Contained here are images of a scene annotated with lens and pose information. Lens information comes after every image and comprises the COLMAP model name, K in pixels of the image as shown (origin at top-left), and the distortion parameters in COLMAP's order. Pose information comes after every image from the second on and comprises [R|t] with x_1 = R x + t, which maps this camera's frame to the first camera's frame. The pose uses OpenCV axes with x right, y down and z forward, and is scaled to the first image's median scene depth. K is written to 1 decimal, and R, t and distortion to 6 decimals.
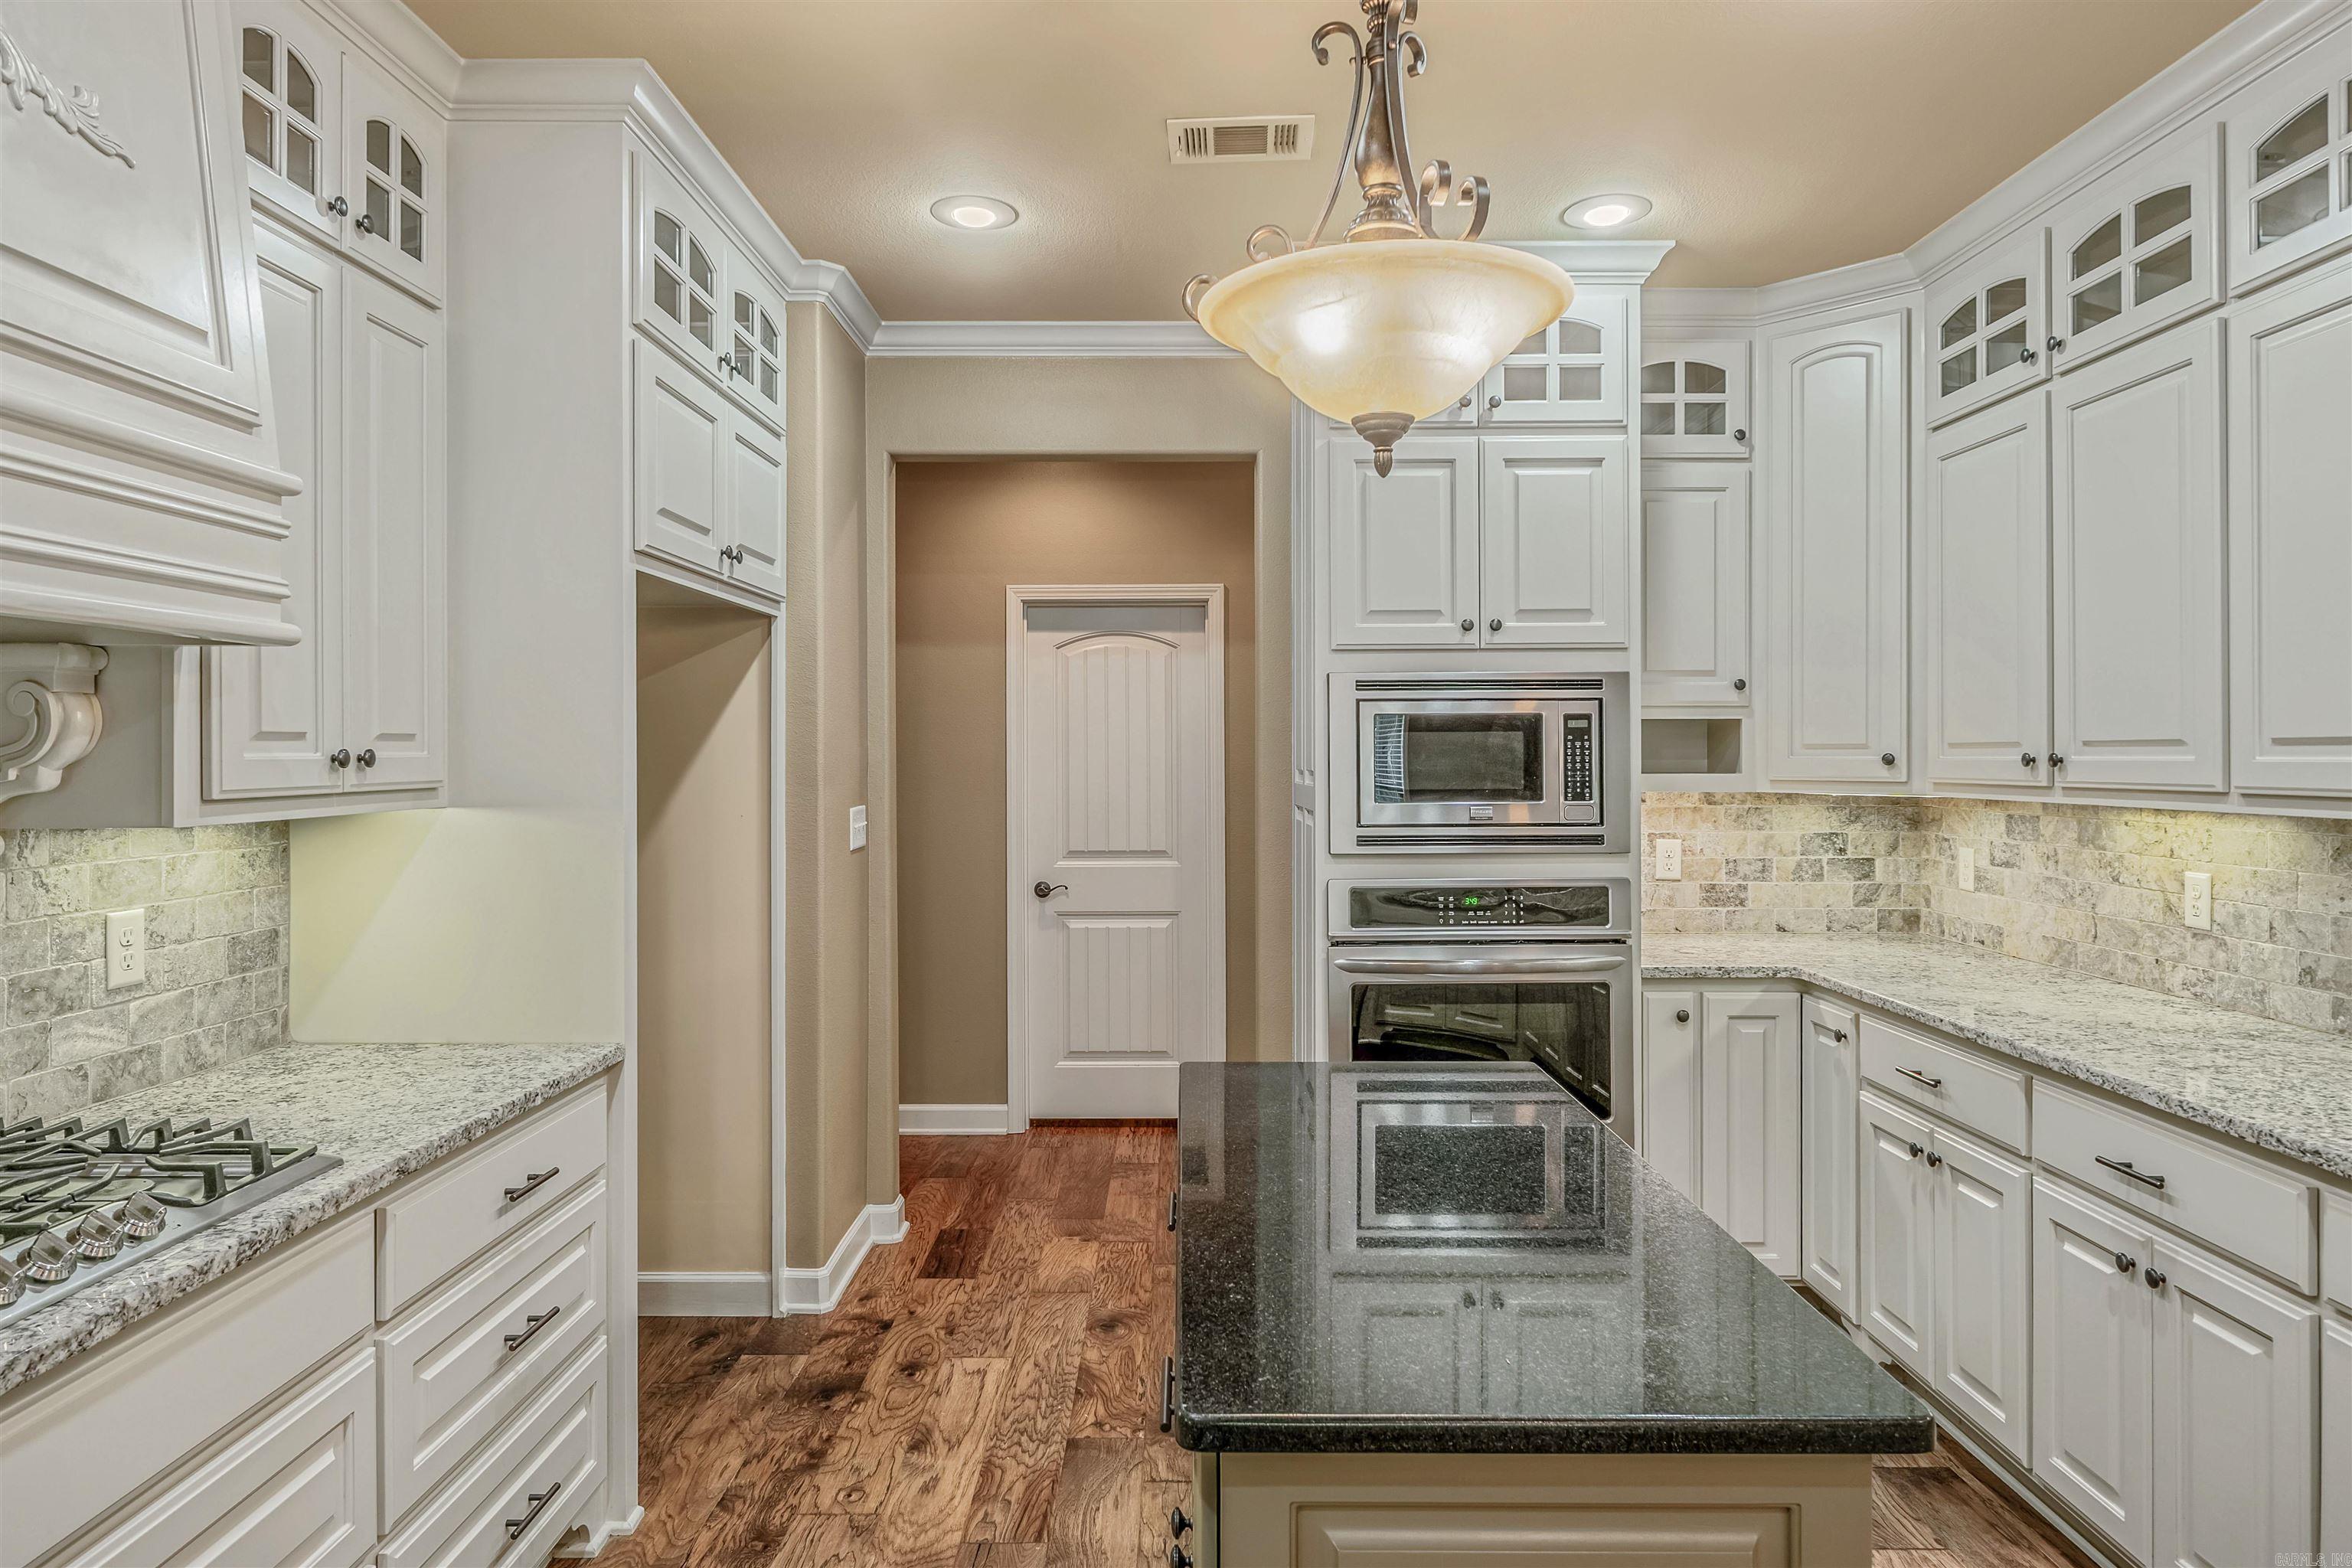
lens RADIAL K [[1404.8, 0, 1171.6], [0, 1404.8, 750.6], [0, 0, 1]] dist [0.002777, 0.000616]
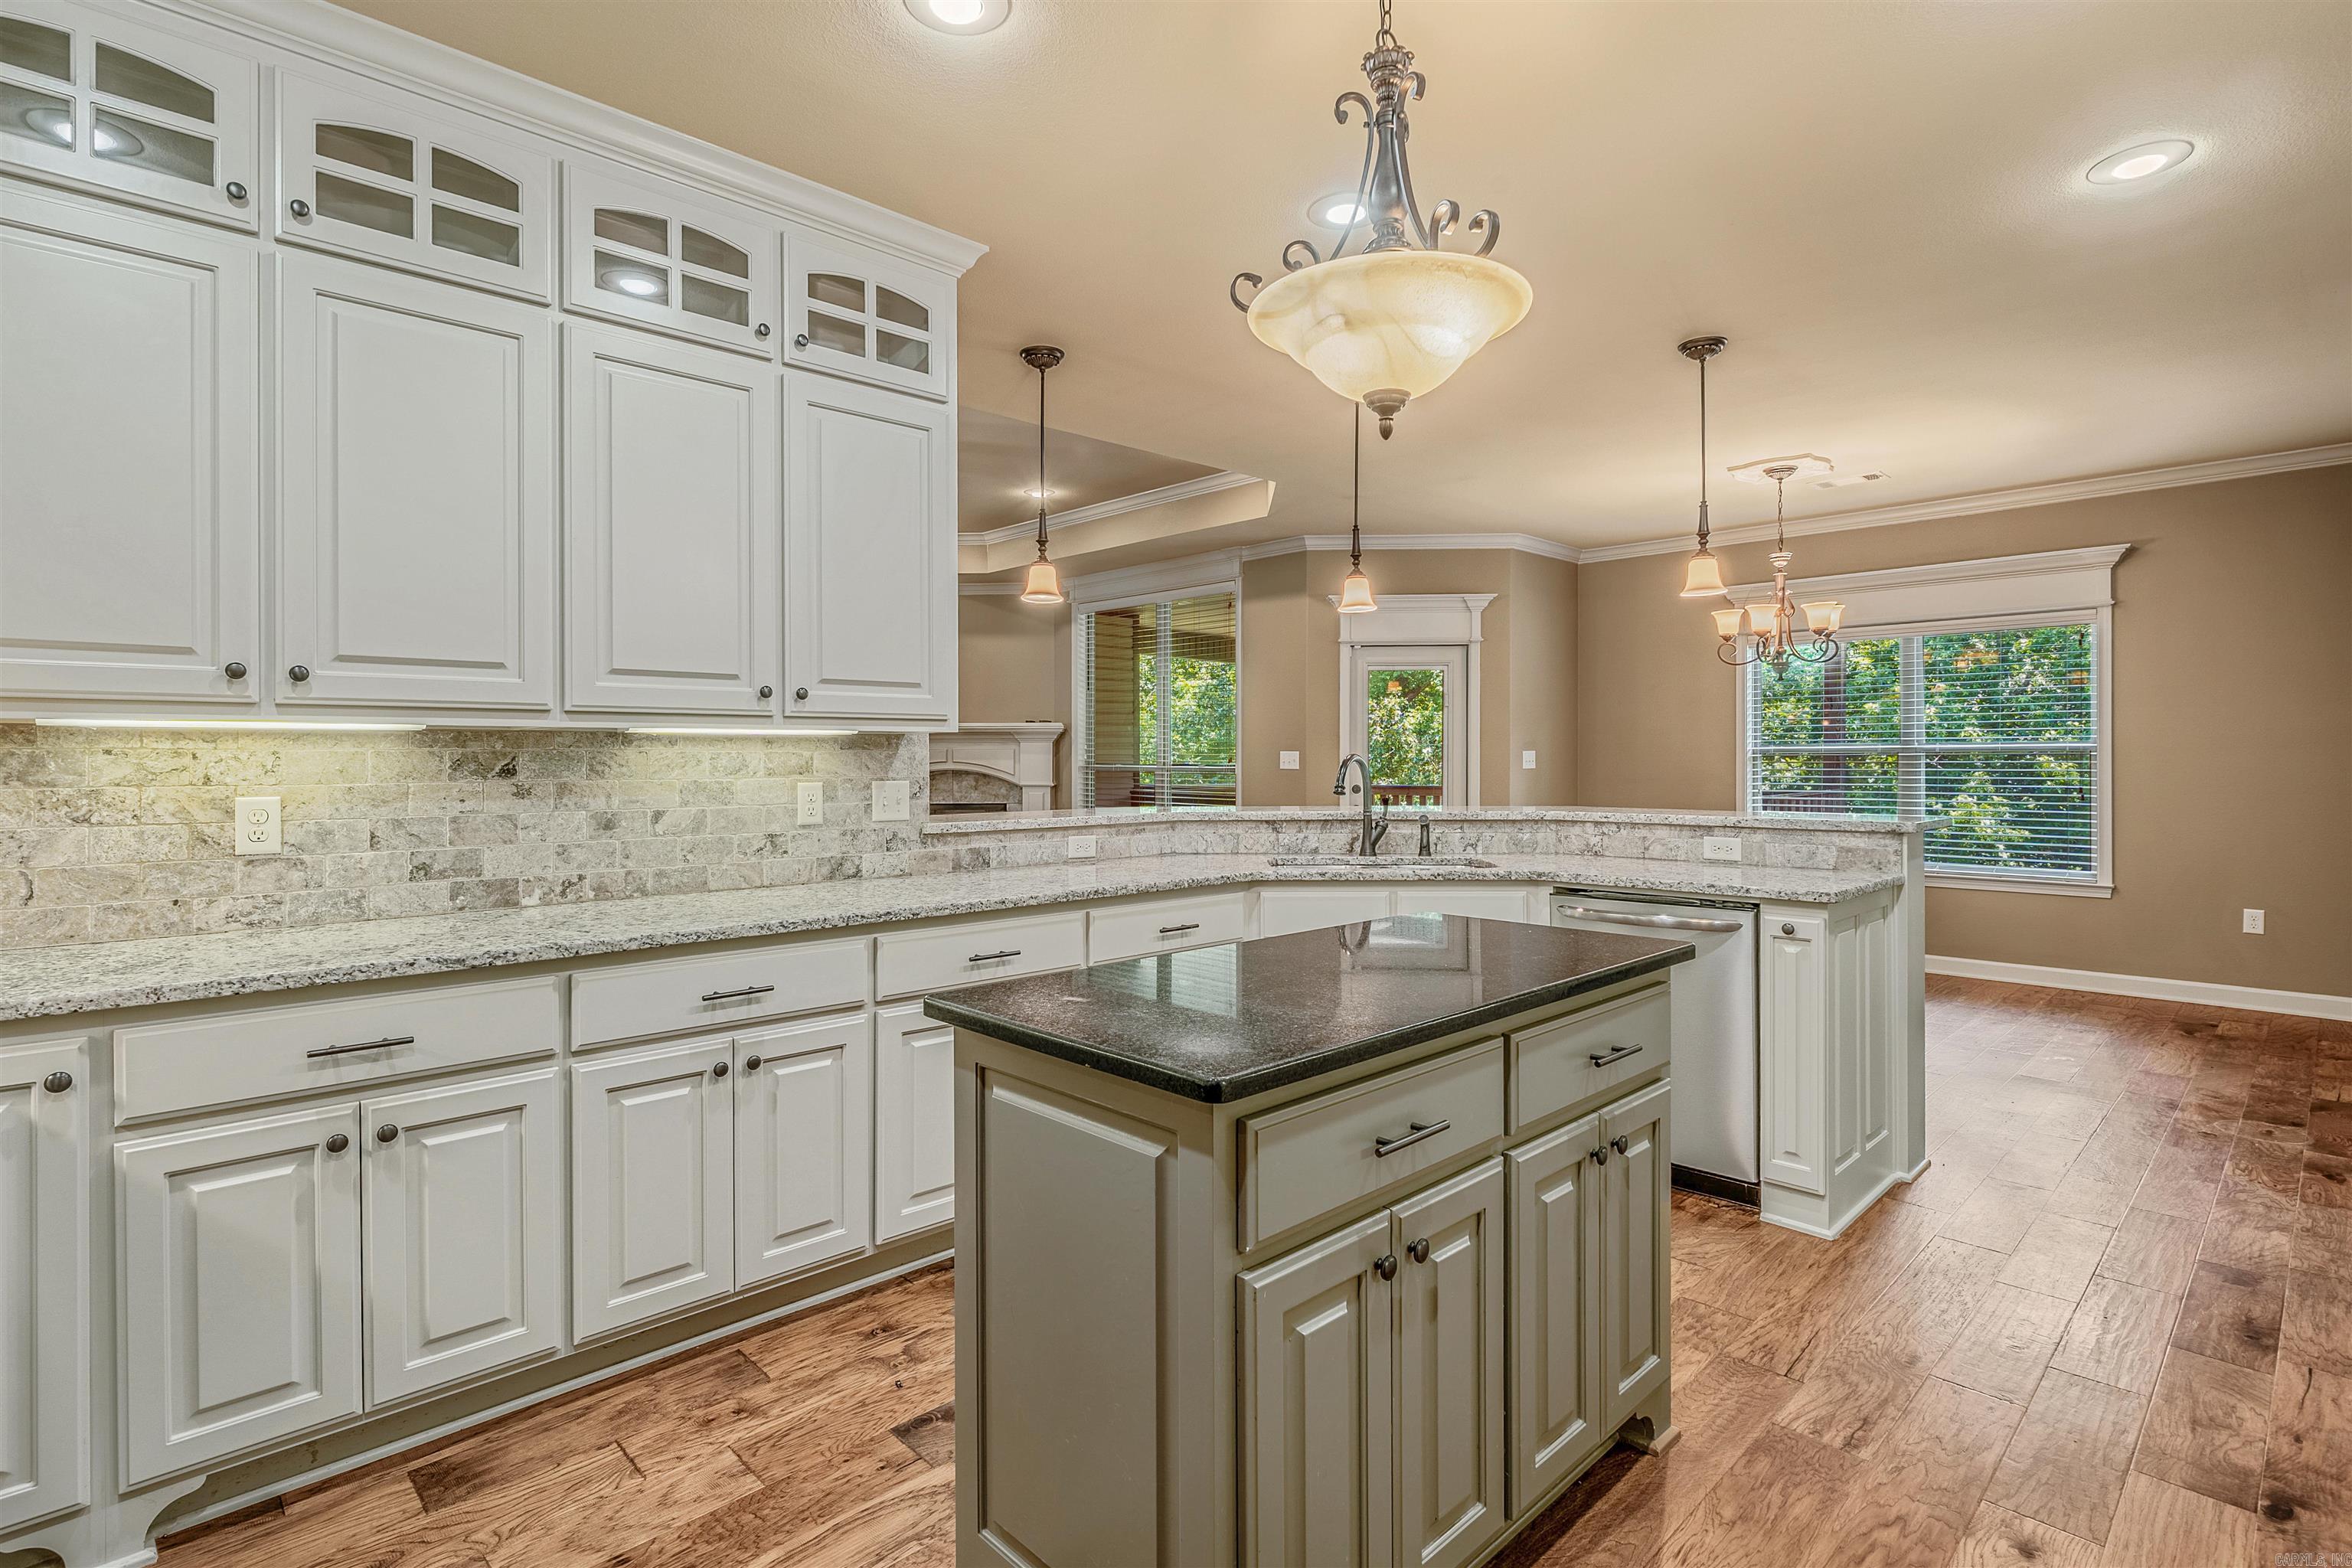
lens RADIAL K [[1146.6, 0, 1183.2], [0, 1146.6, 761.3], [0, 0, 1]] dist [-0.004102, -0.000454]
pose [[-0.705016, 0.002154, 0.709188, -0.281174], [0.002246, 0.999997, -0.000804, 0.064090], [-0.709188, 0.001026, -0.705019, 1.101590]]
